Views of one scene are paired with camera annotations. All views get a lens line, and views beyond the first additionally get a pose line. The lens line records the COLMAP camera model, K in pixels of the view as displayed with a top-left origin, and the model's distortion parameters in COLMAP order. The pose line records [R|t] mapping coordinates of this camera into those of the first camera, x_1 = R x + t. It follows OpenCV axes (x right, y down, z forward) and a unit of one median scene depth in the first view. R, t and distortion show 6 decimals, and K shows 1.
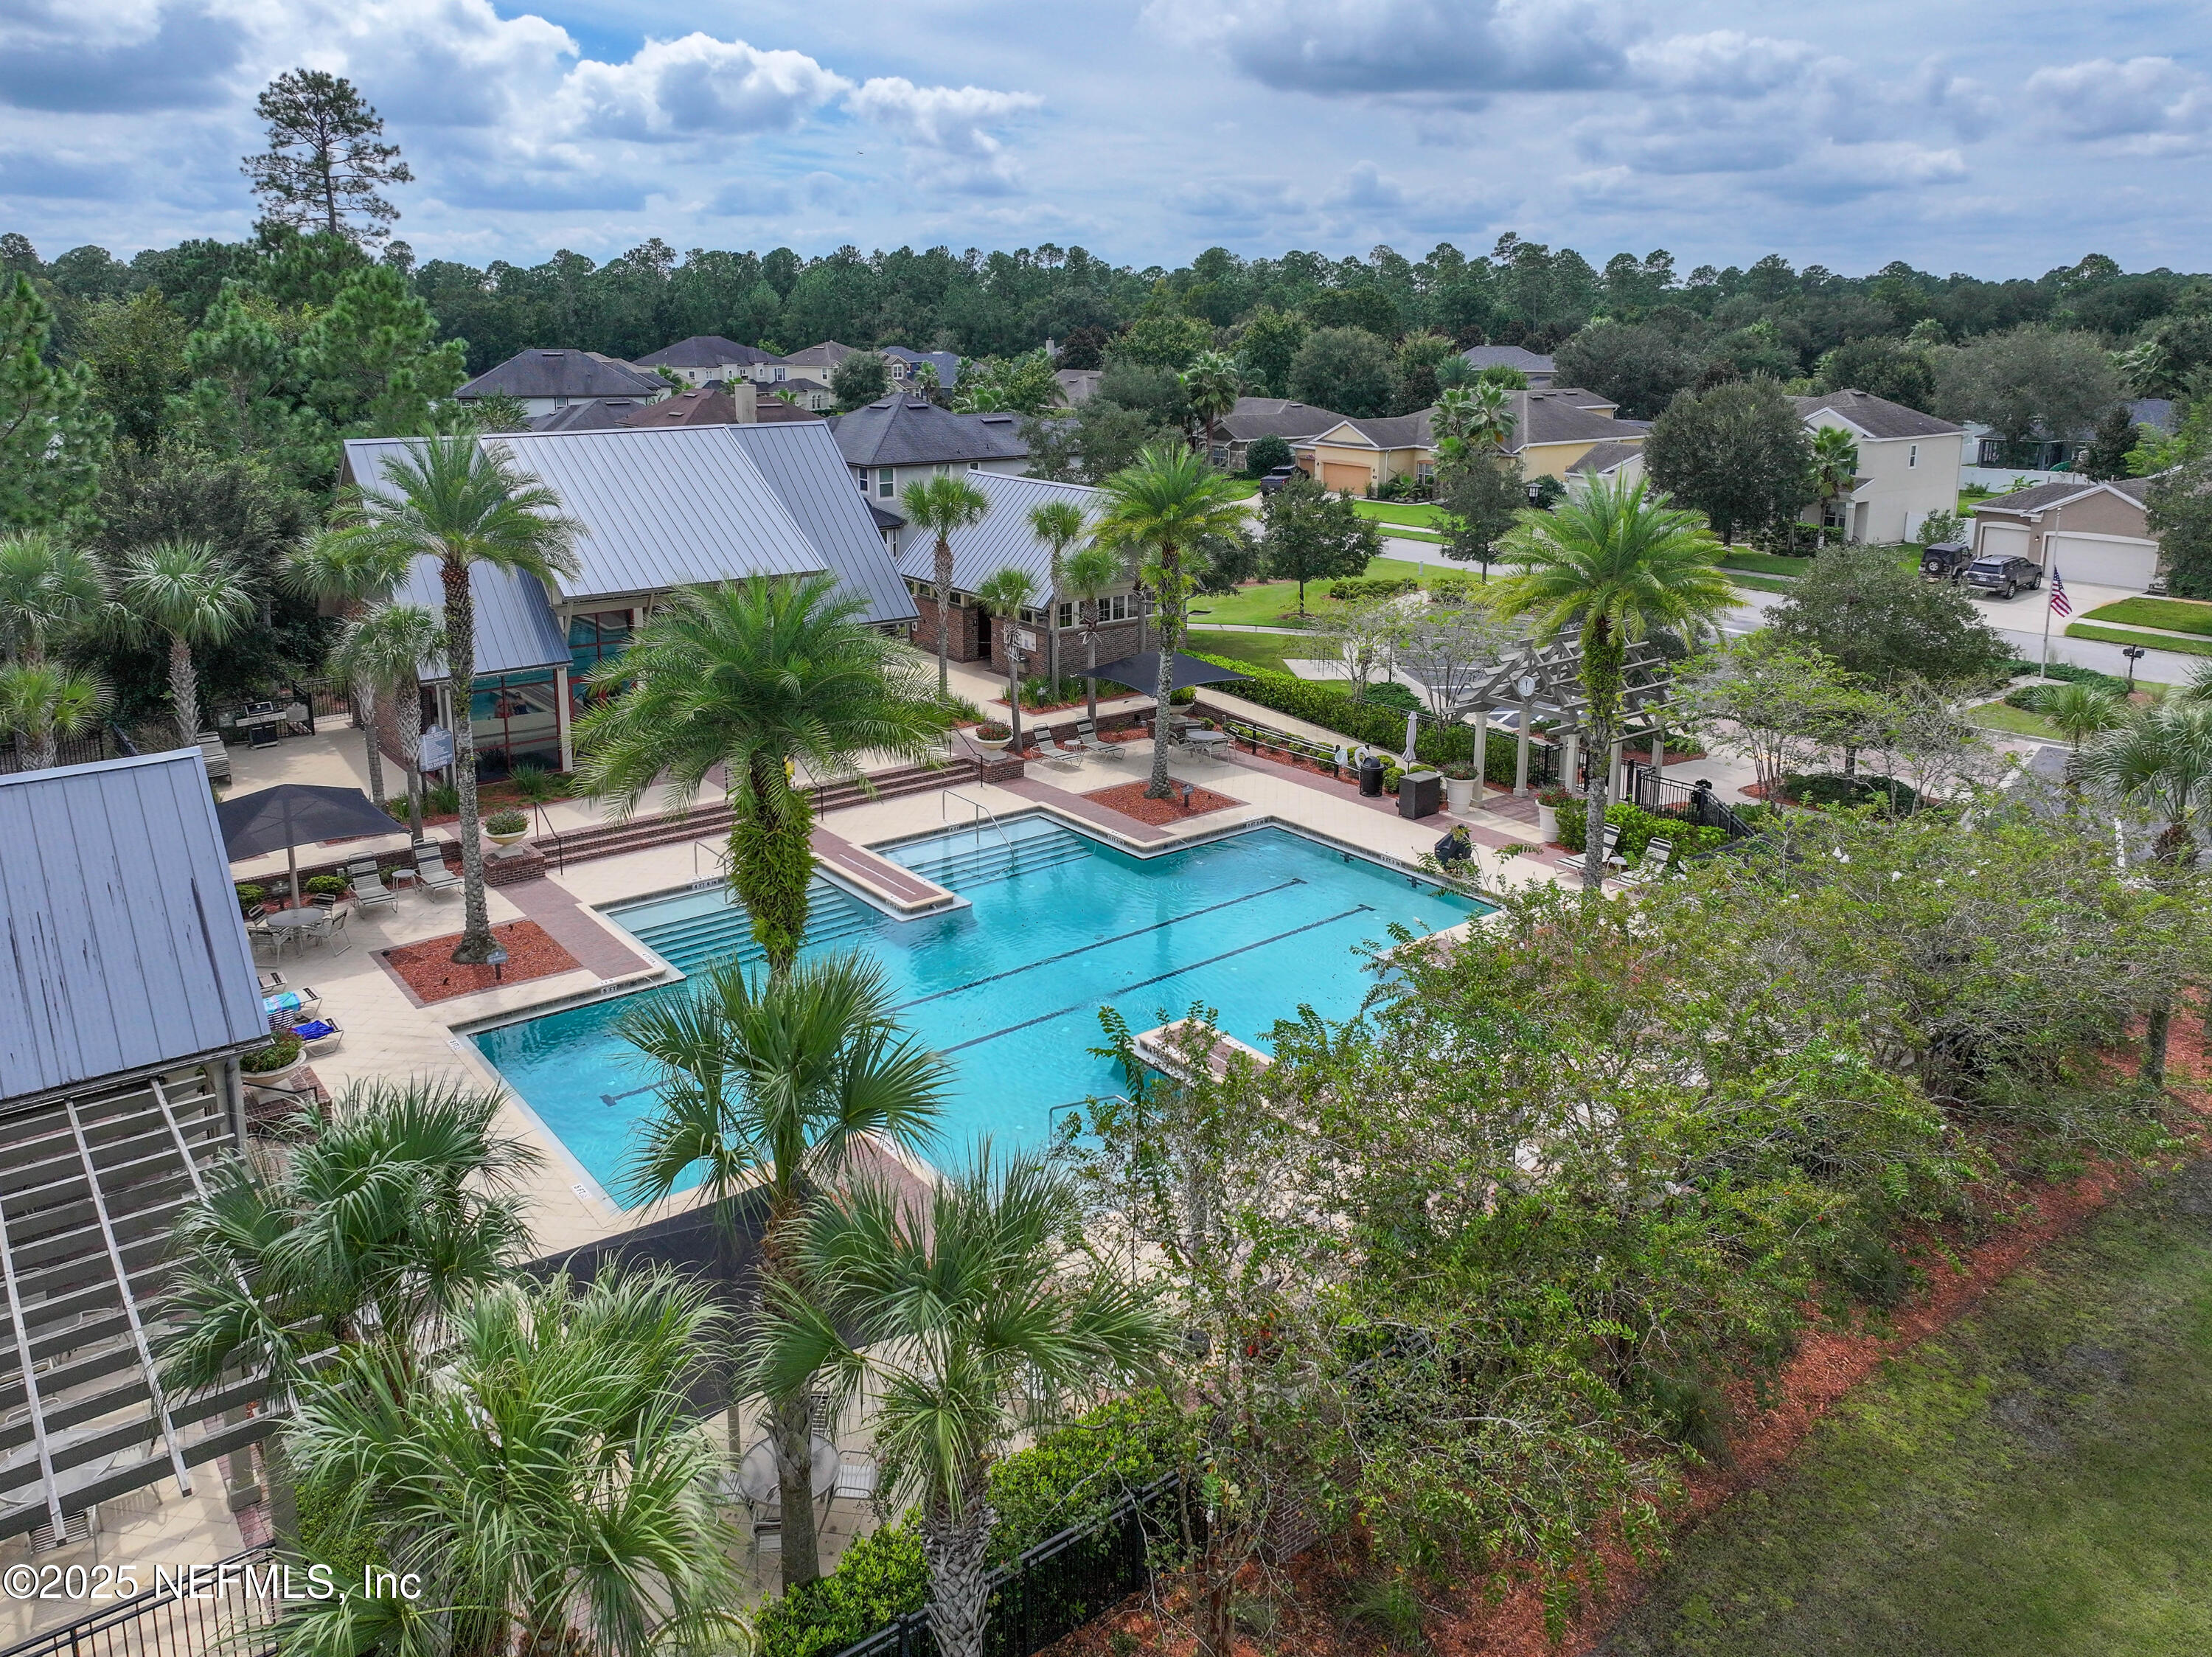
lens RADIAL K [[1585.8, 0, 1082.6], [0, 1585.8, 650.8], [0, 0, 1]] dist [0.002269, 0.008889]
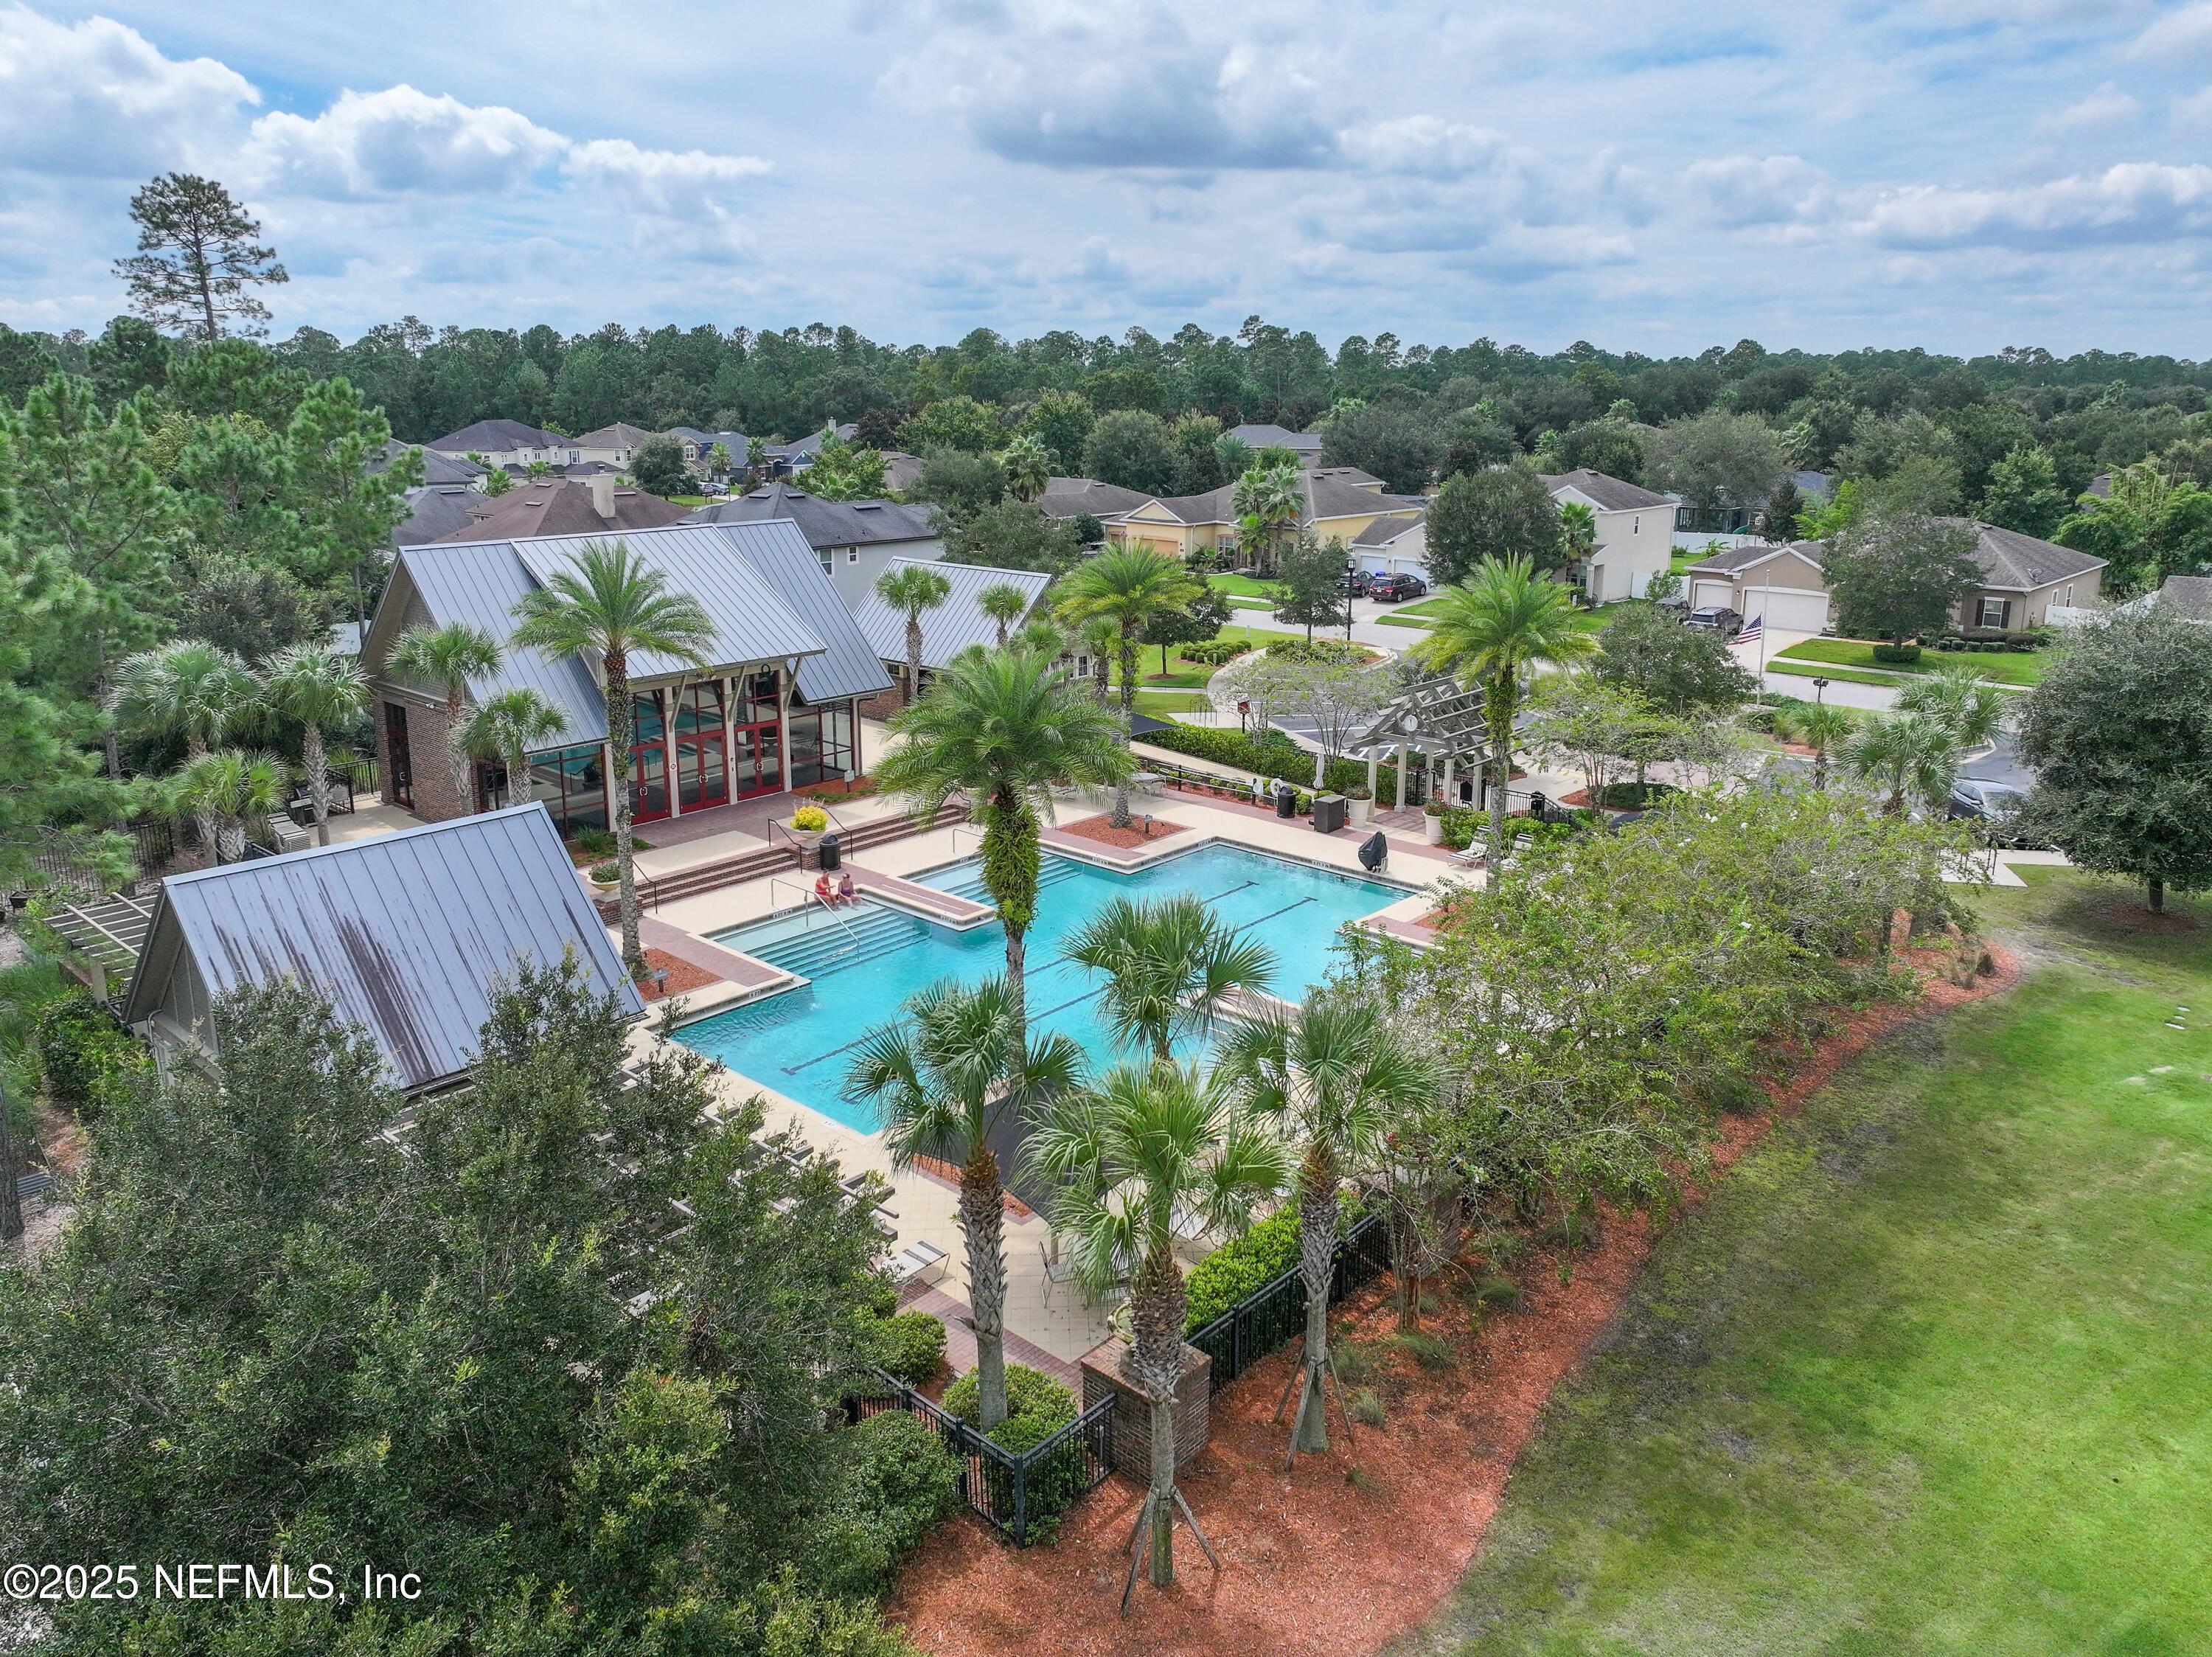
lens RADIAL K [[1539.0, 0, 1109.0], [0, 1539.0, 775.3], [0, 0, 1]] dist [0.002313, -0.004419]
pose [[0.983812, -0.045160, 0.173422, -0.076968], [0.038416, 0.998377, 0.042049, 0.001160], [-0.175039, -0.034707, 0.983950, -0.076133]]
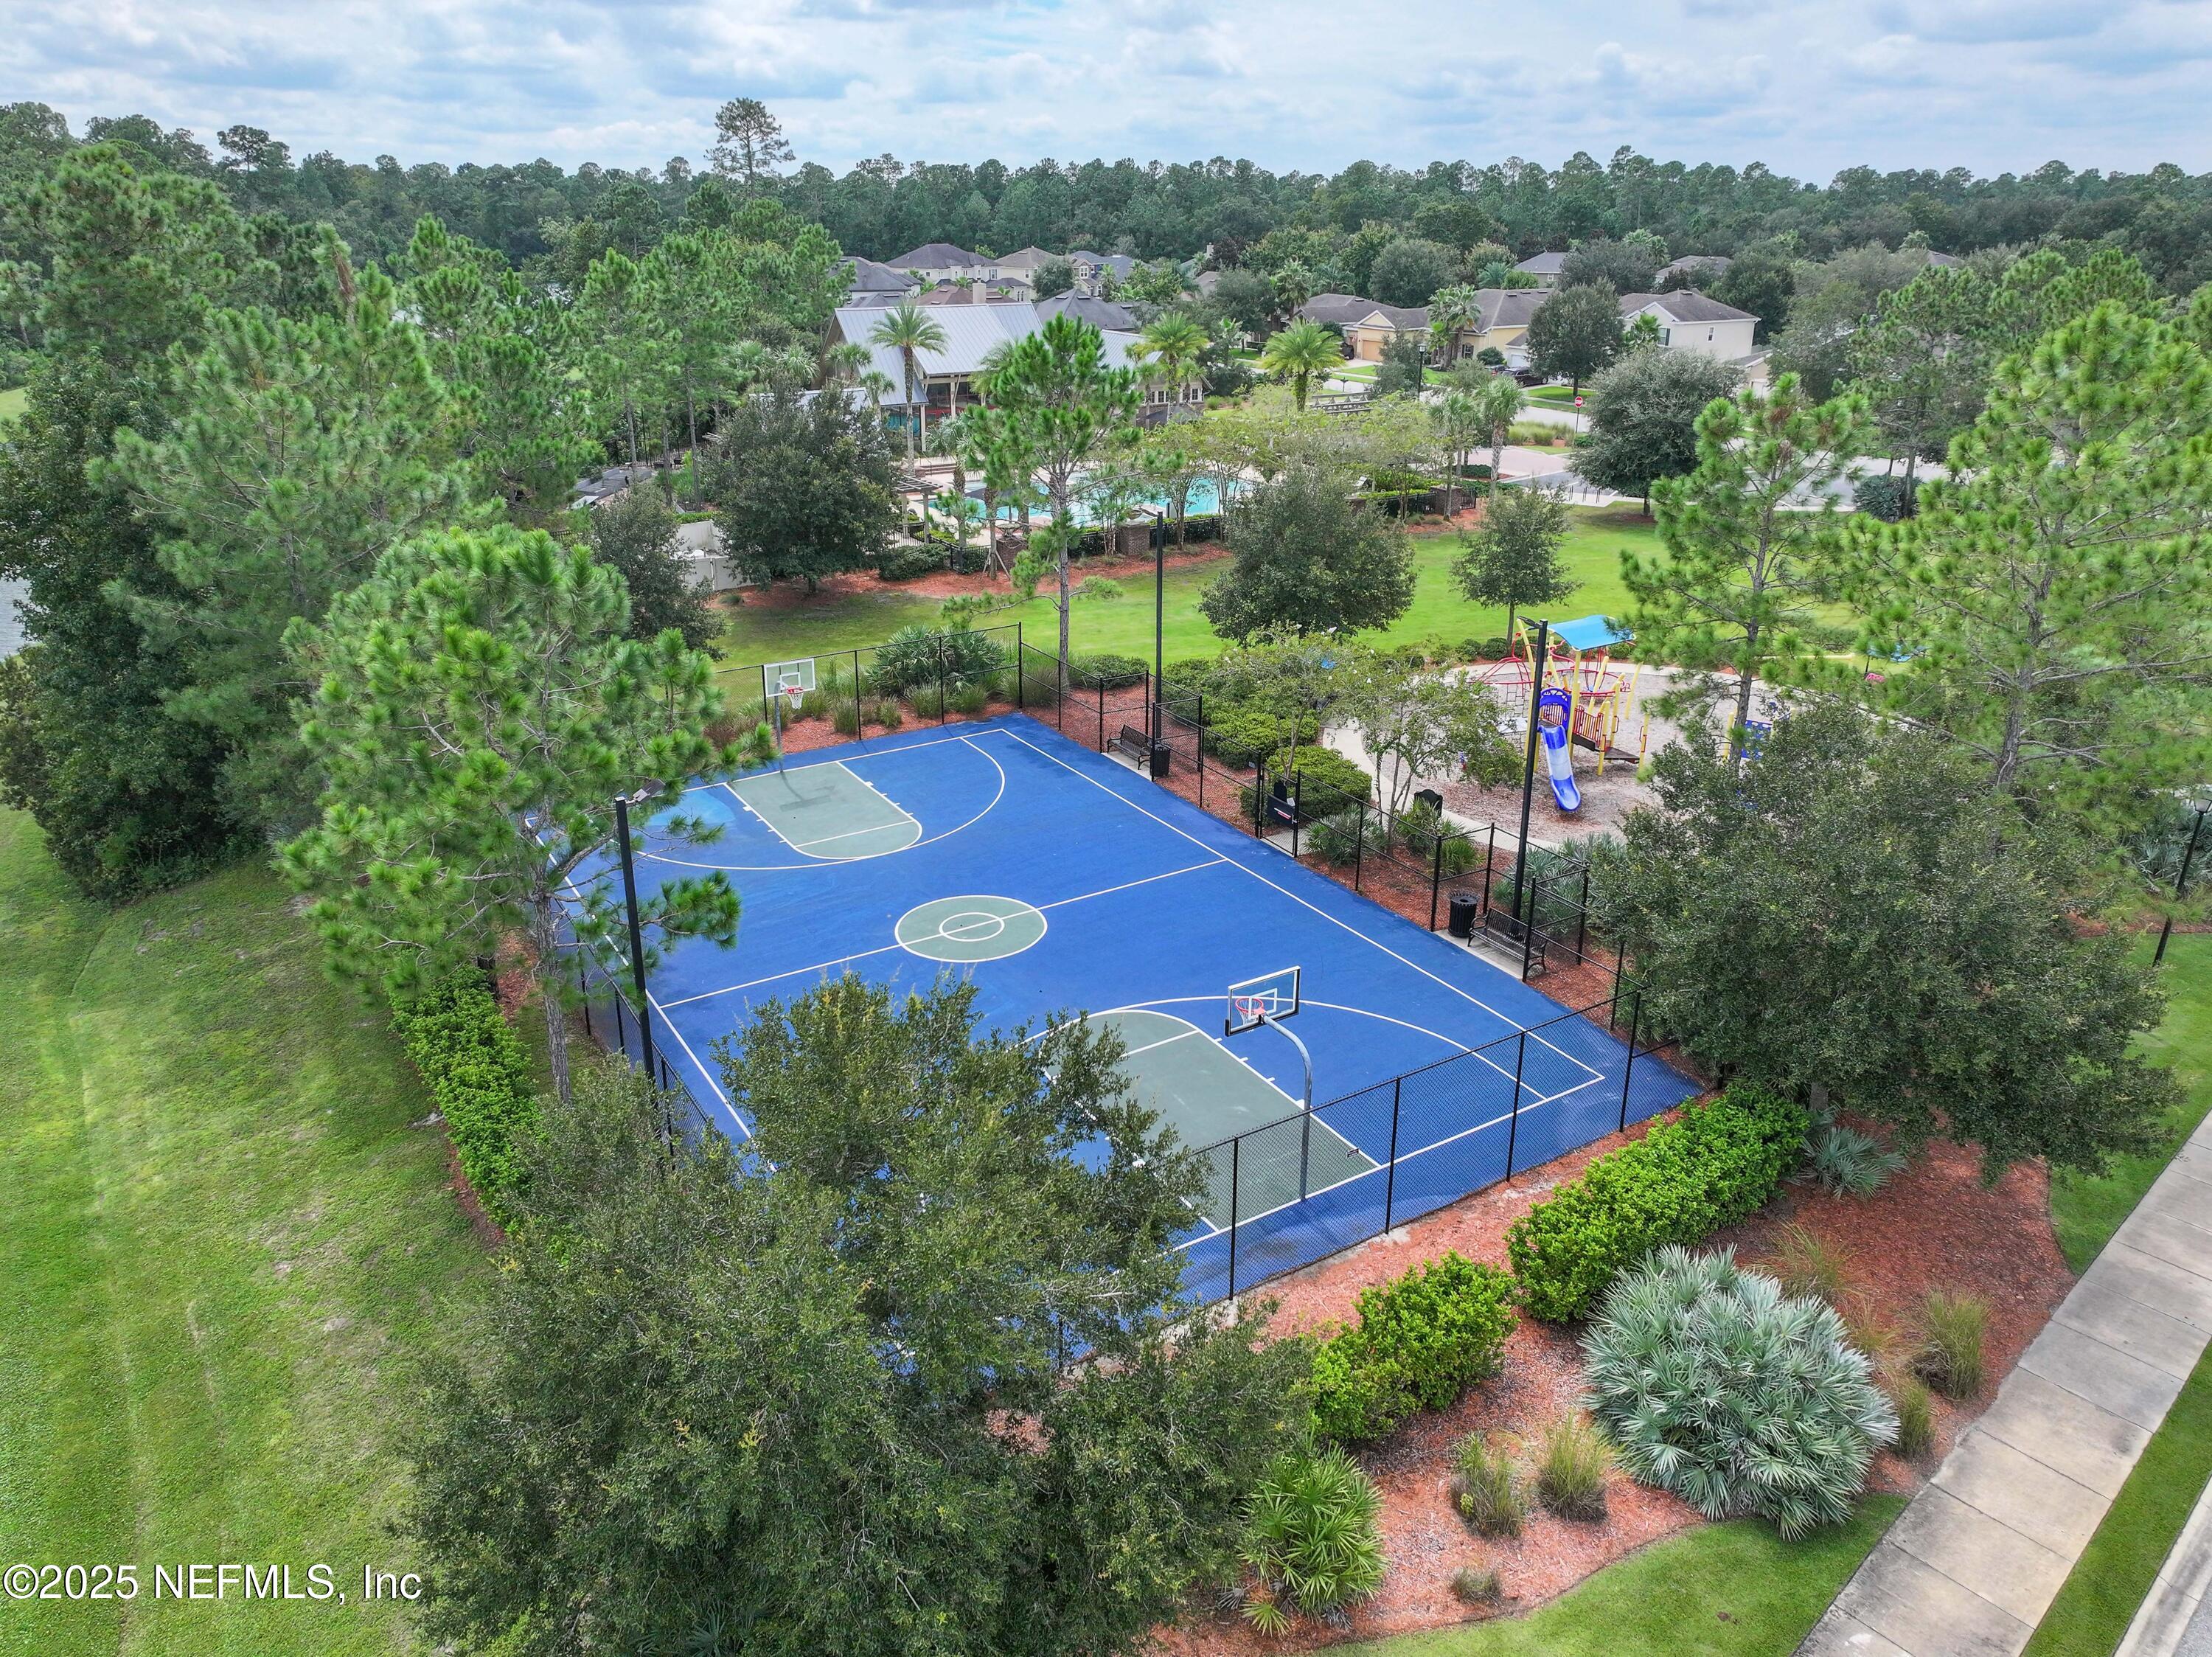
lens RADIAL K [[1539.0, 0, 1109.0], [0, 1539.0, 775.3], [0, 0, 1]] dist [0.002313, -0.004419]
pose [[0.994287, 0.036574, -0.100274, 0.098467], [-0.021773, 0.989205, 0.144911, 0.102904], [0.104492, -0.141900, 0.984350, -0.634305]]
